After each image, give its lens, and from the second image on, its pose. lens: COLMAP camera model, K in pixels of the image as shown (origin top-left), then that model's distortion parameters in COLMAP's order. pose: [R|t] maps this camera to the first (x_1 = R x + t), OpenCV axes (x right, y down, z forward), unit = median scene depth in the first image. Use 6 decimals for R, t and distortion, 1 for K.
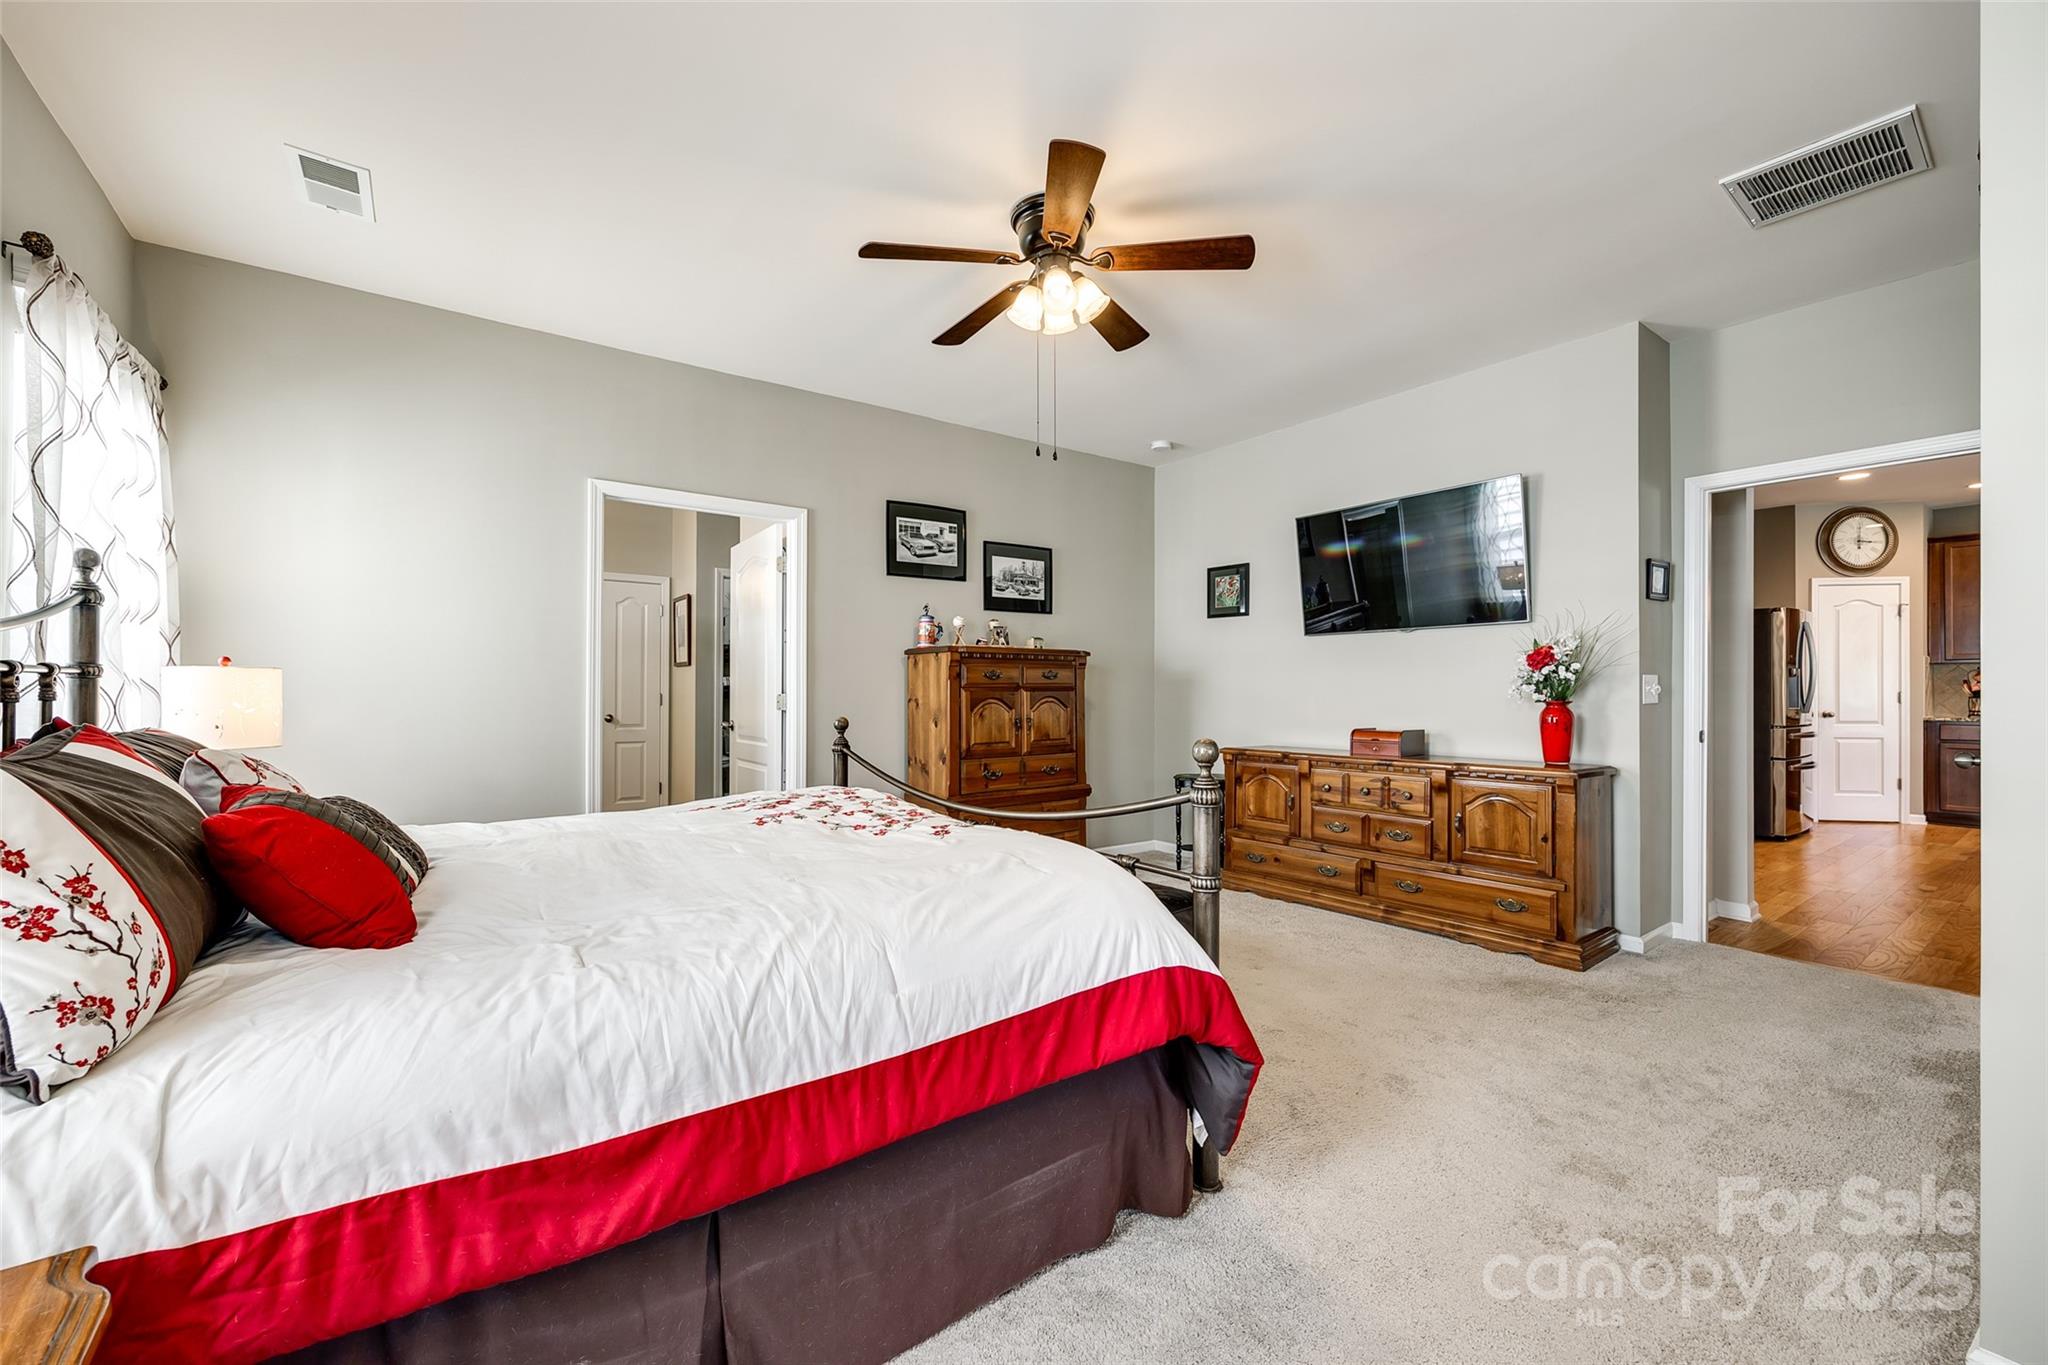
lens RADIAL K [[834.5, 0, 1015.4], [0, 834.5, 695.3], [0, 0, 1]] dist [-0.000069, 0.000120]
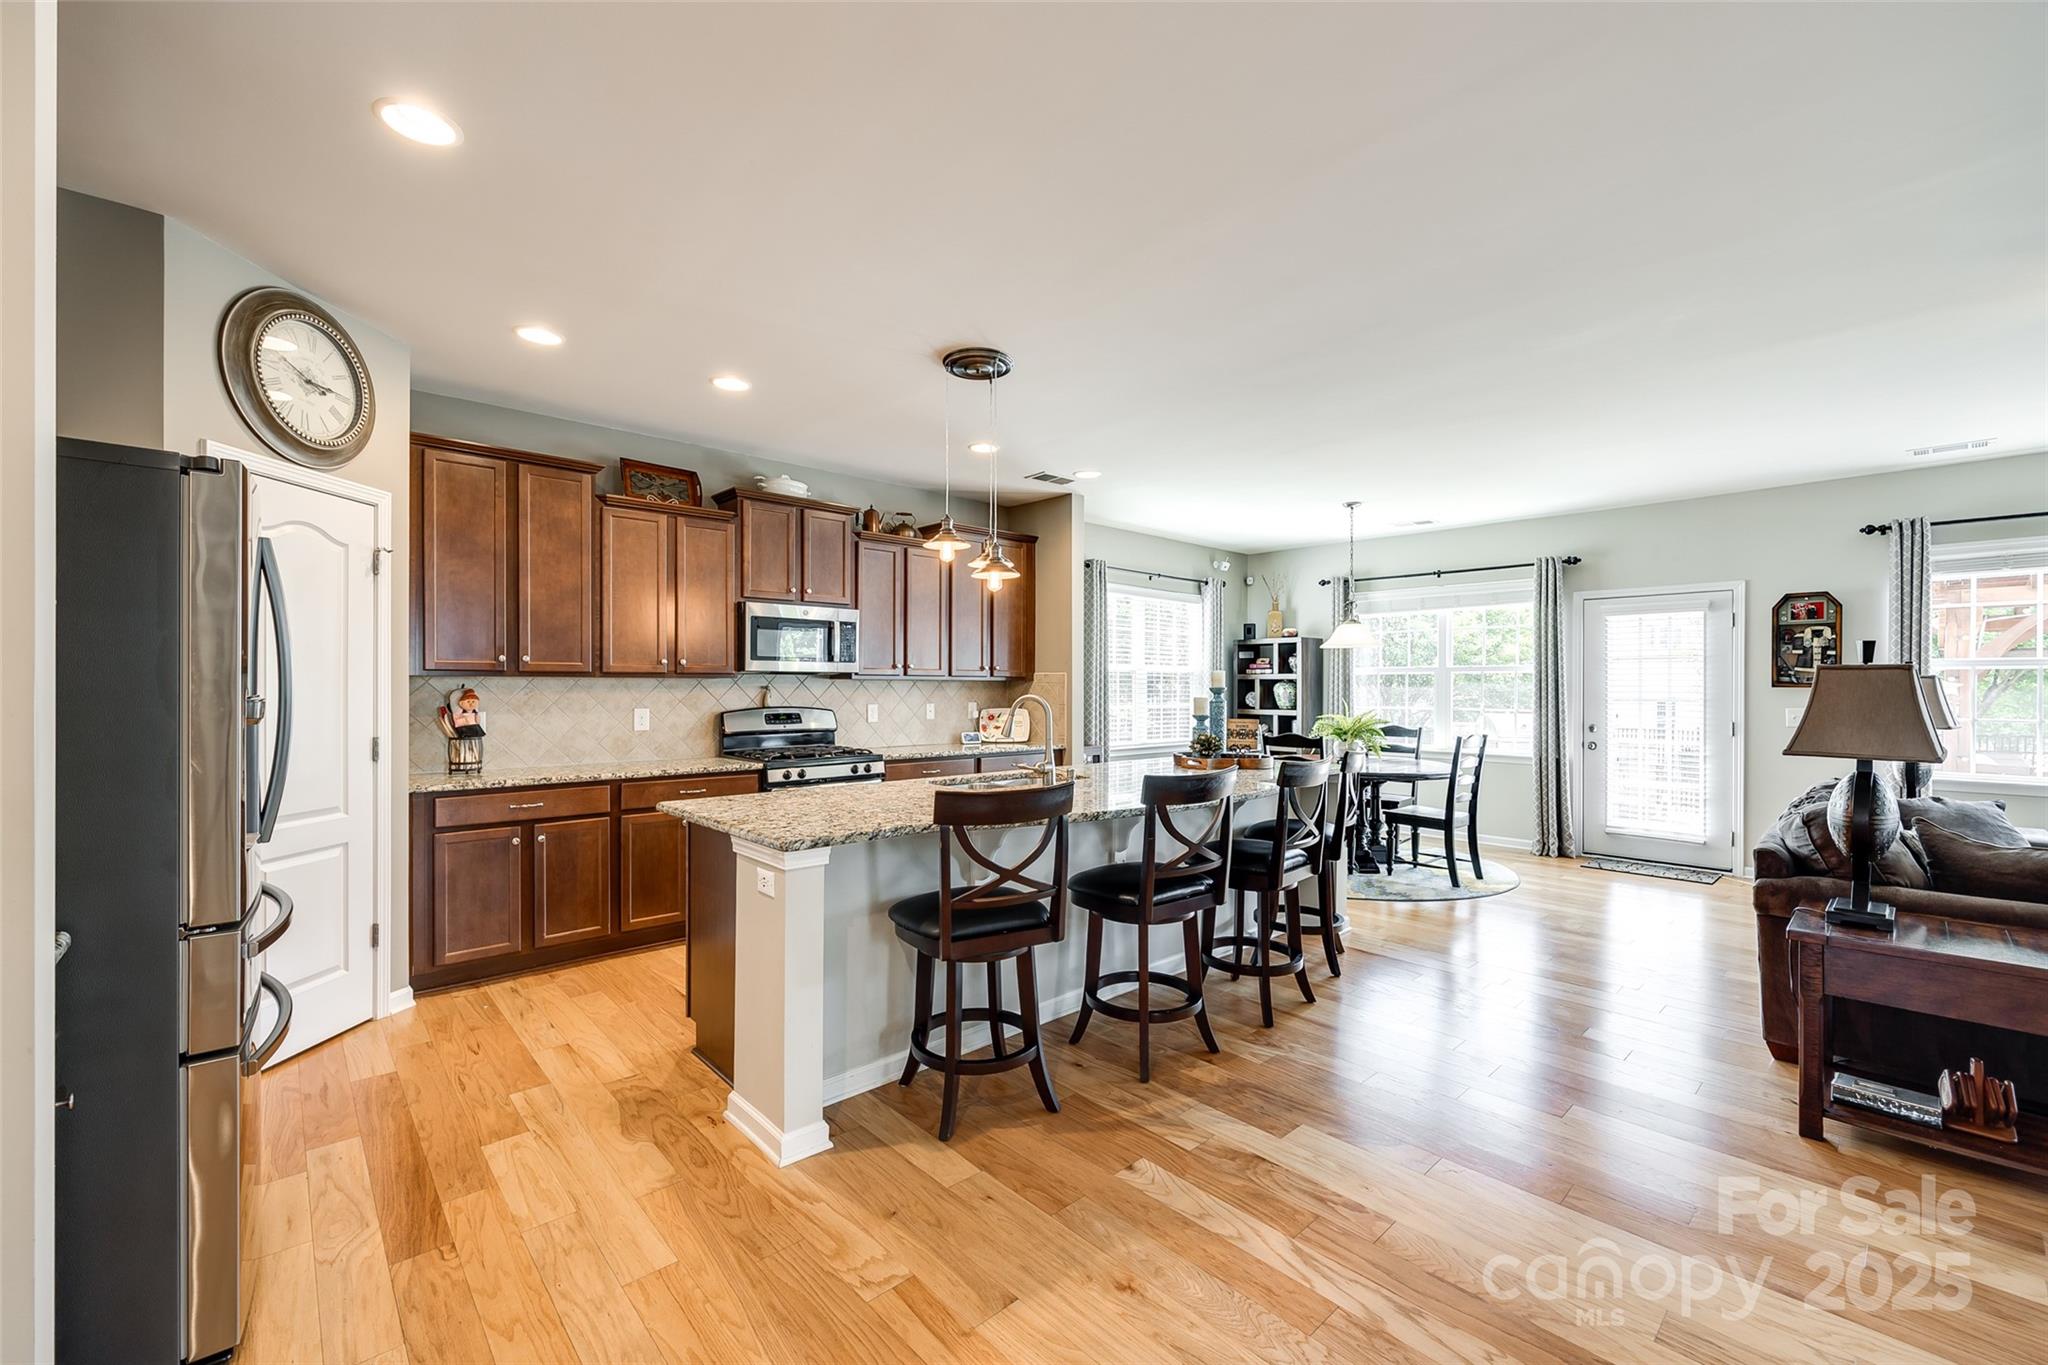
lens RADIAL K [[829.4, 0, 1015.5], [0, 829.4, 687.3], [0, 0, 1]] dist [-0.001596, -0.000071]
pose [[-0.092256, 0.000774, 0.995735, 0.562600], [-0.002380, 0.999997, -0.000998, -0.031752], [-0.995732, -0.002462, -0.092254, 0.682066]]
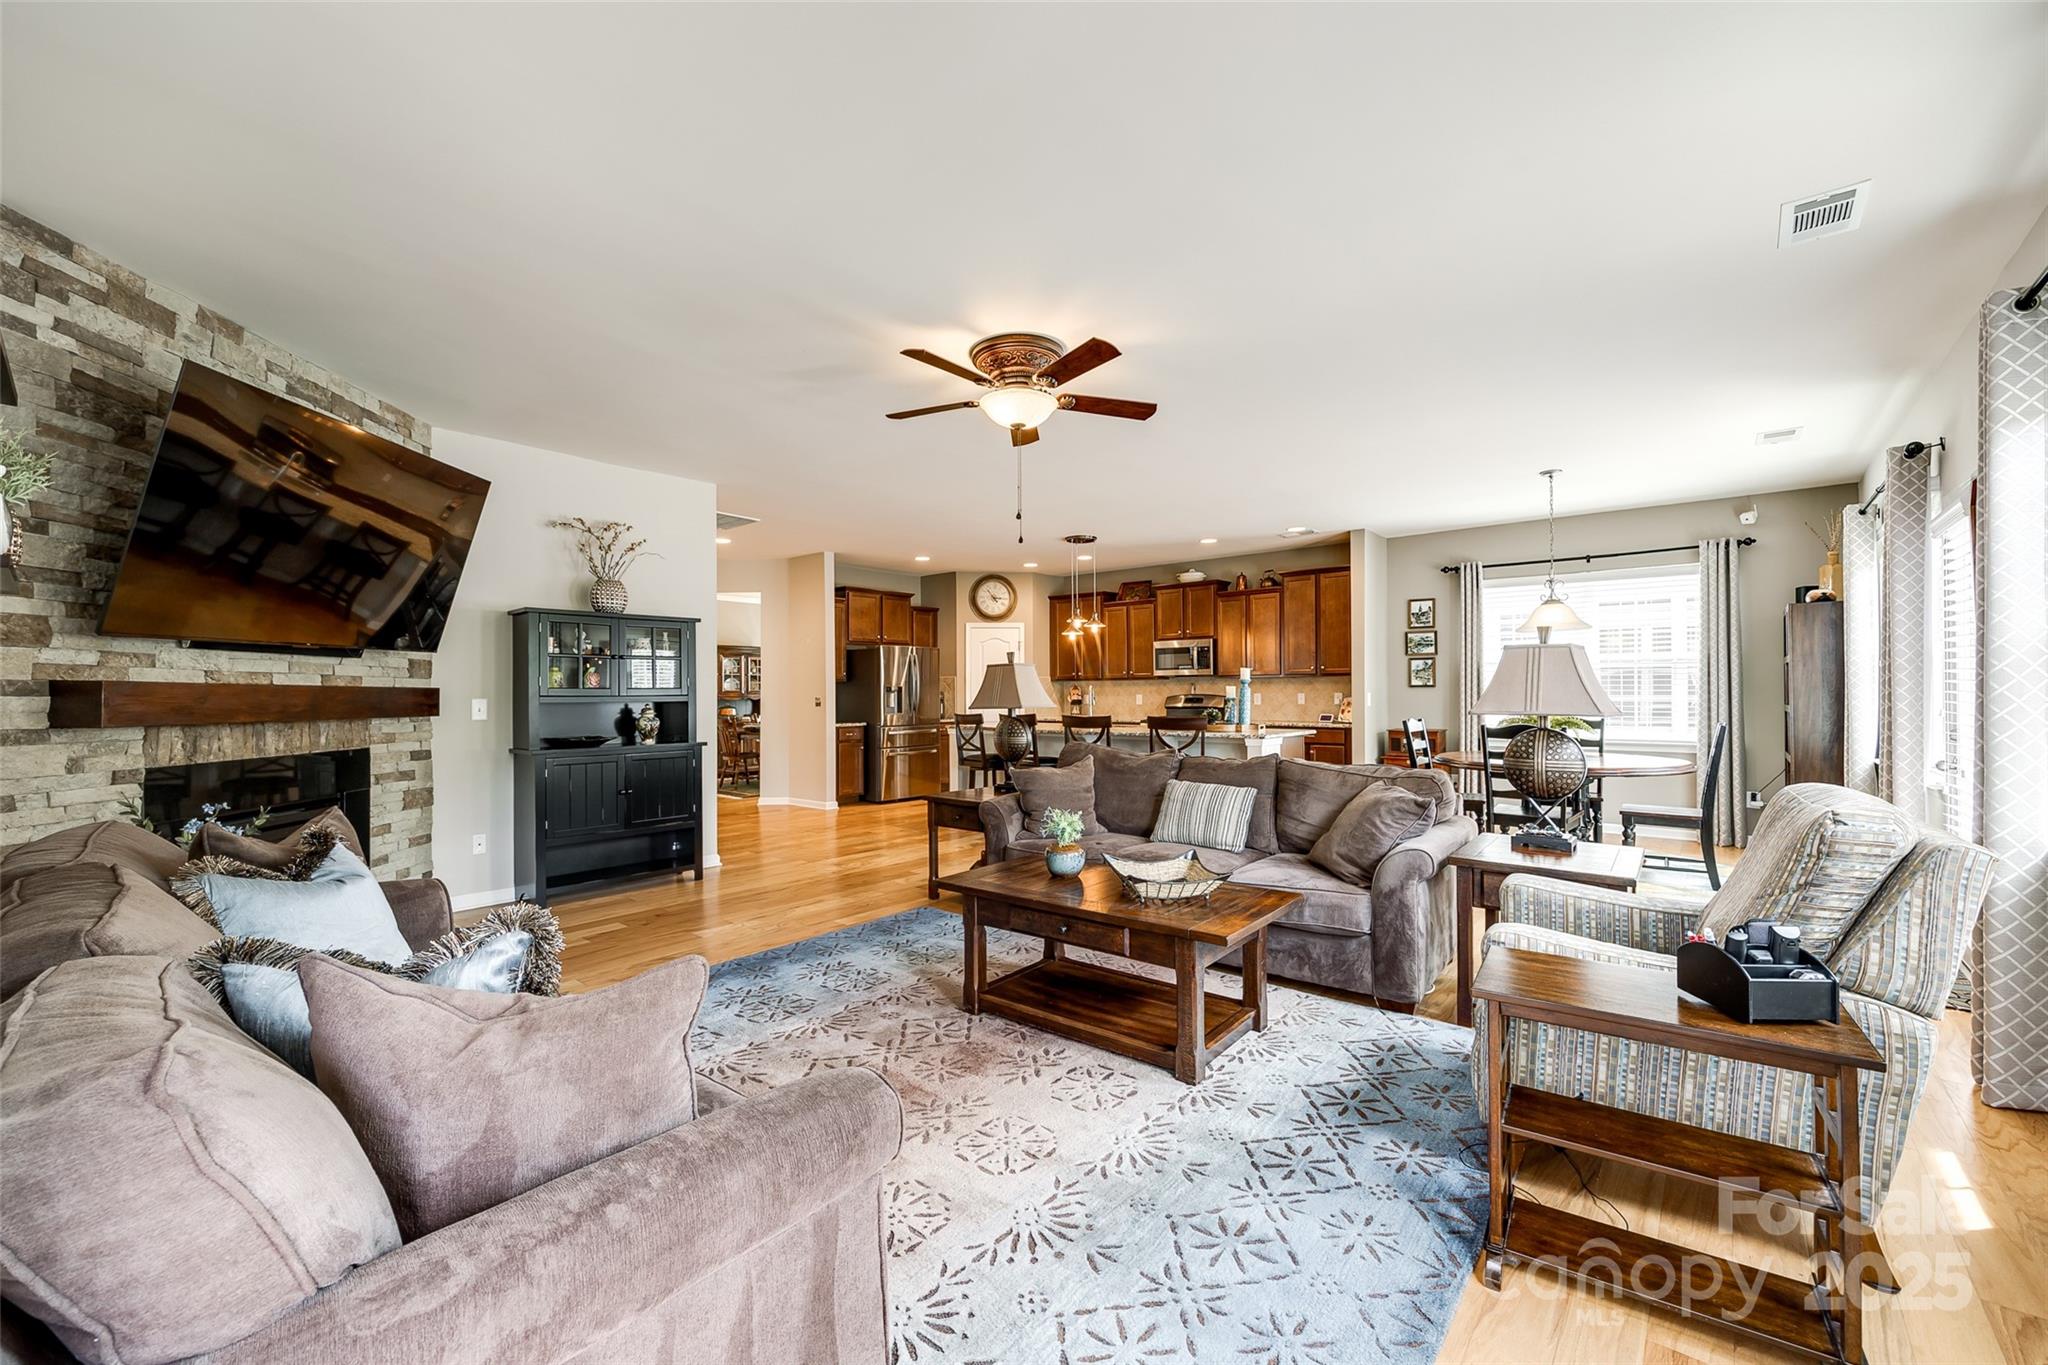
lens RADIAL K [[835.2, 0, 1024.0], [0, 835.2, 682.5], [0, 0, 1]] dist [-0.000425, 0.000017]
pose [[0.974731, -0.001307, 0.223378, 0.735722], [0.004203, 0.999913, -0.012488, -0.017874], [-0.223342, 0.013111, 0.974652, -0.448496]]
